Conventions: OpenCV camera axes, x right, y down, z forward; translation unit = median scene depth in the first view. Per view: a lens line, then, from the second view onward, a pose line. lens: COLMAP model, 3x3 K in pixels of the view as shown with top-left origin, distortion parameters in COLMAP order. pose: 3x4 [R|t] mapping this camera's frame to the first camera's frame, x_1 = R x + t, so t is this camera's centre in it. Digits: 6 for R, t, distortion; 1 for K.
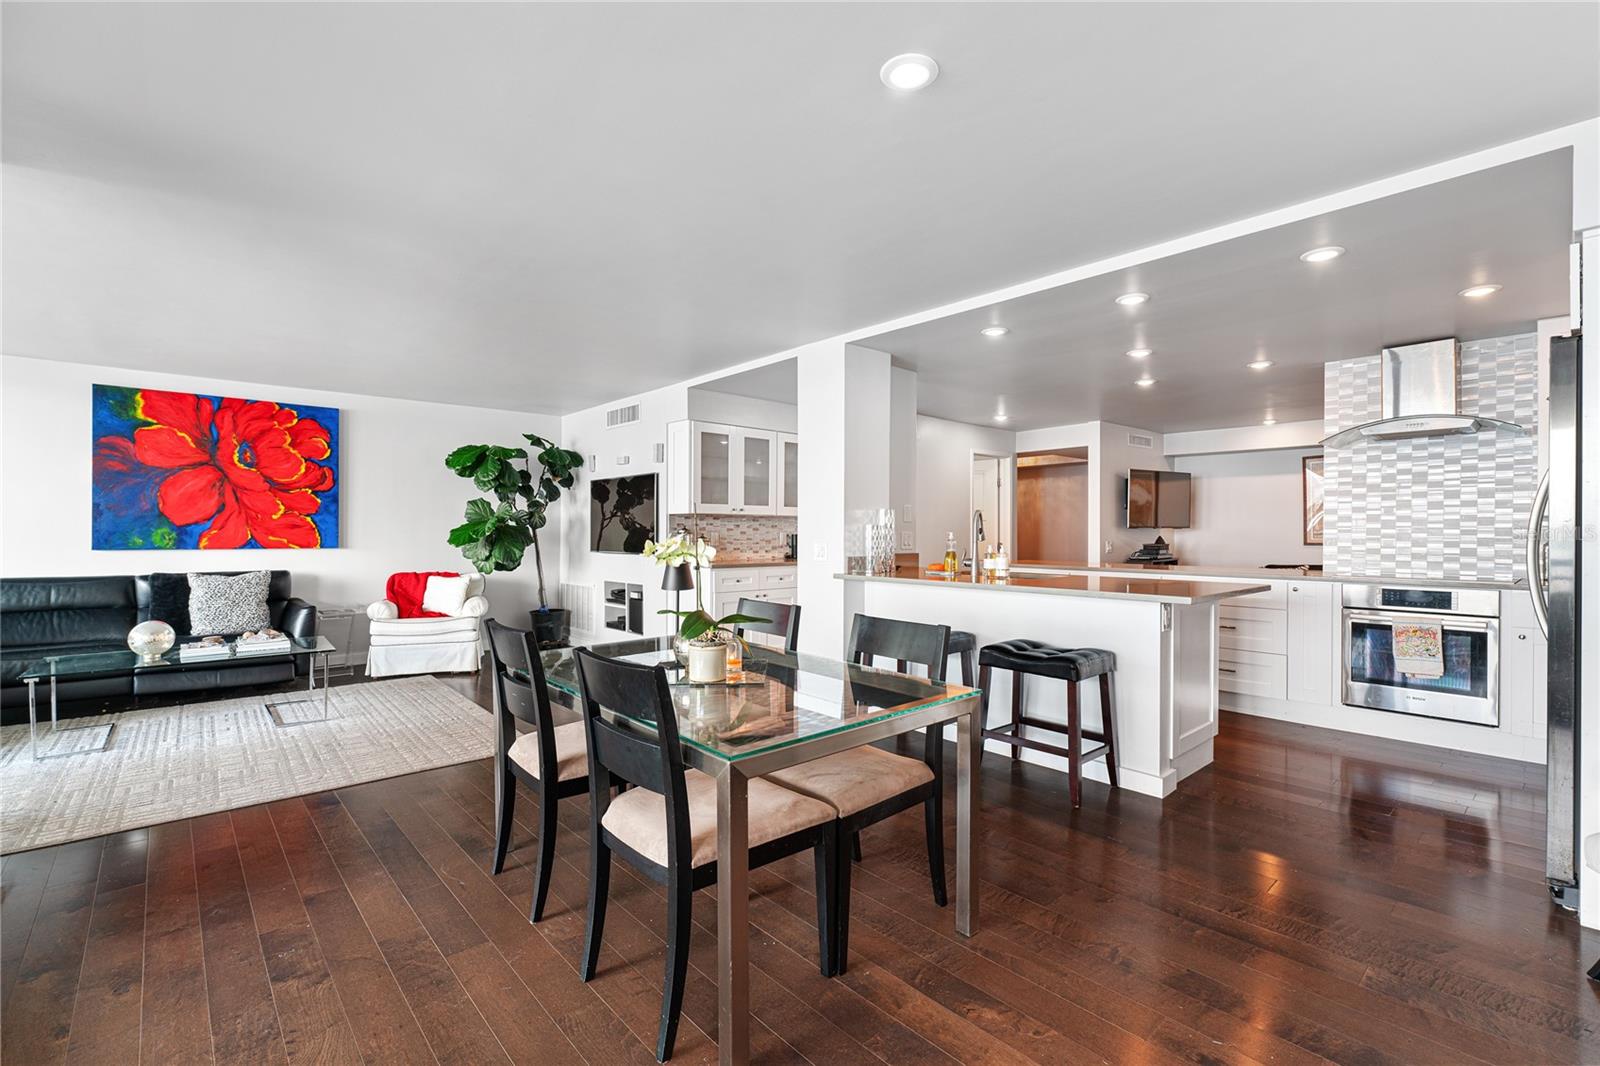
lens RADIAL K [[725.1, 0, 797.2], [0, 725.1, 530.0], [0, 0, 1]] dist [0.004270, -0.000427]
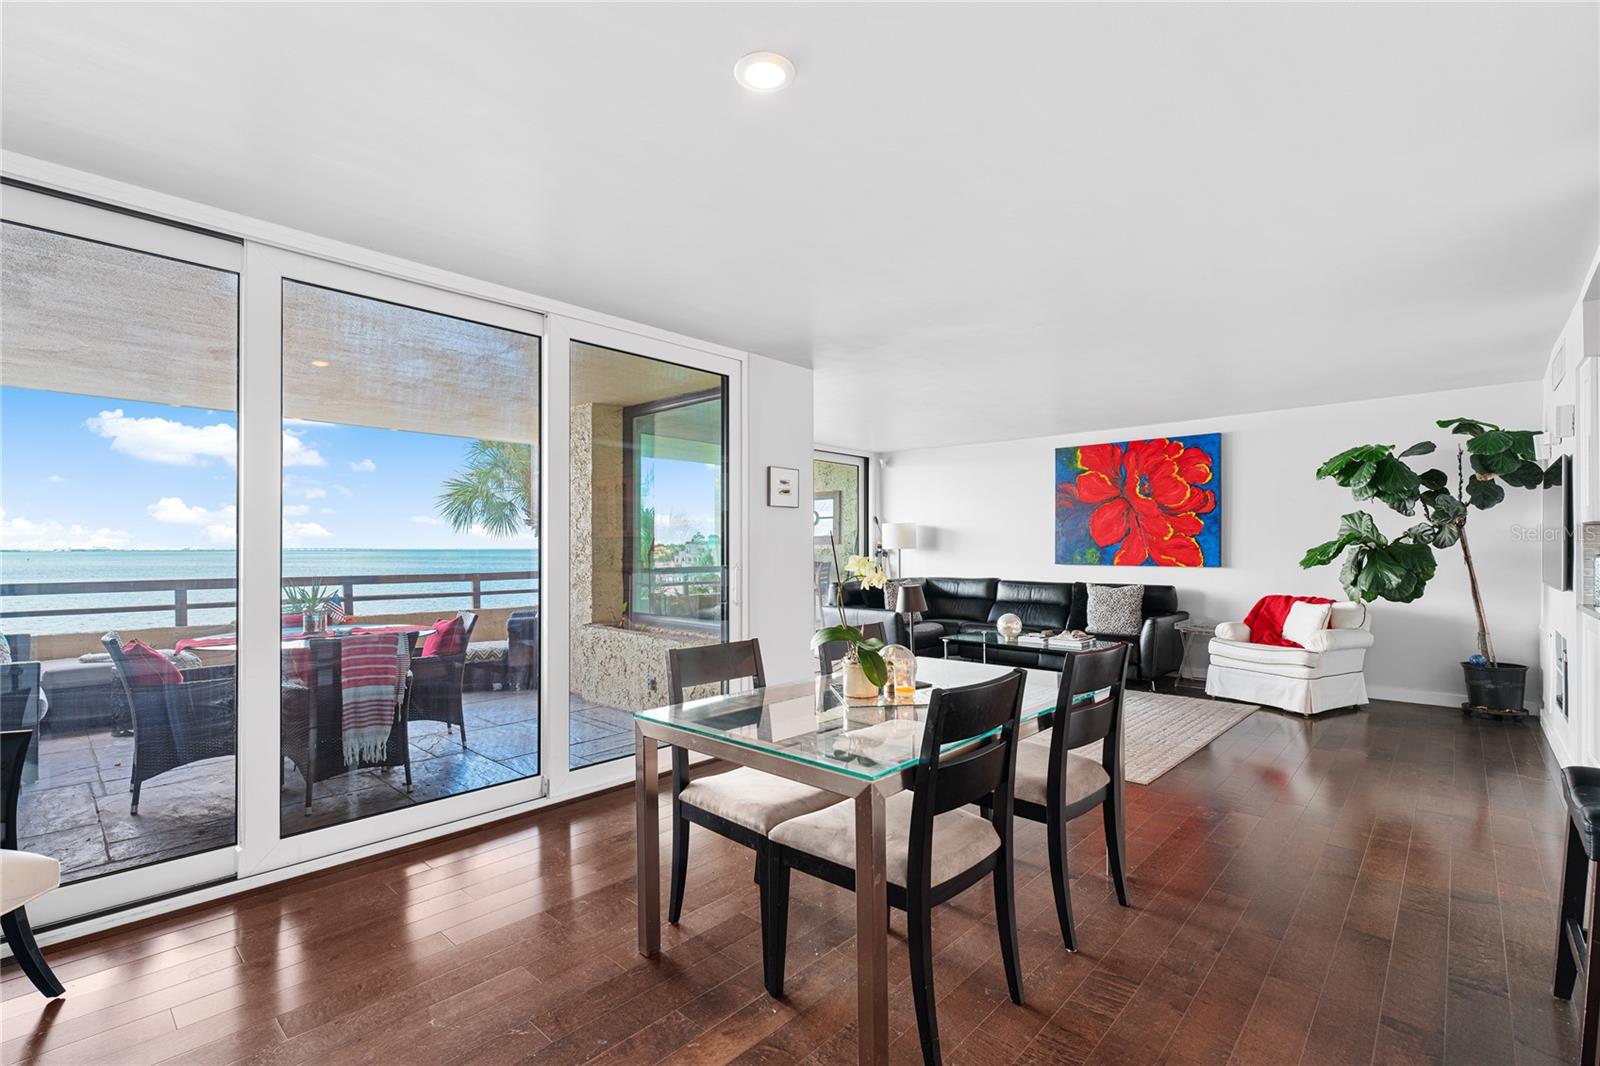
lens RADIAL K [[725.1, 0, 794.4], [0, 725.1, 539.4], [0, 0, 1]] dist [0.004270, -0.000427]
pose [[0.085316, -0.016145, -0.996223, 0.361077], [0.000247, 0.999869, -0.016183, 0.001570], [0.996354, 0.001134, 0.085309, 0.321237]]
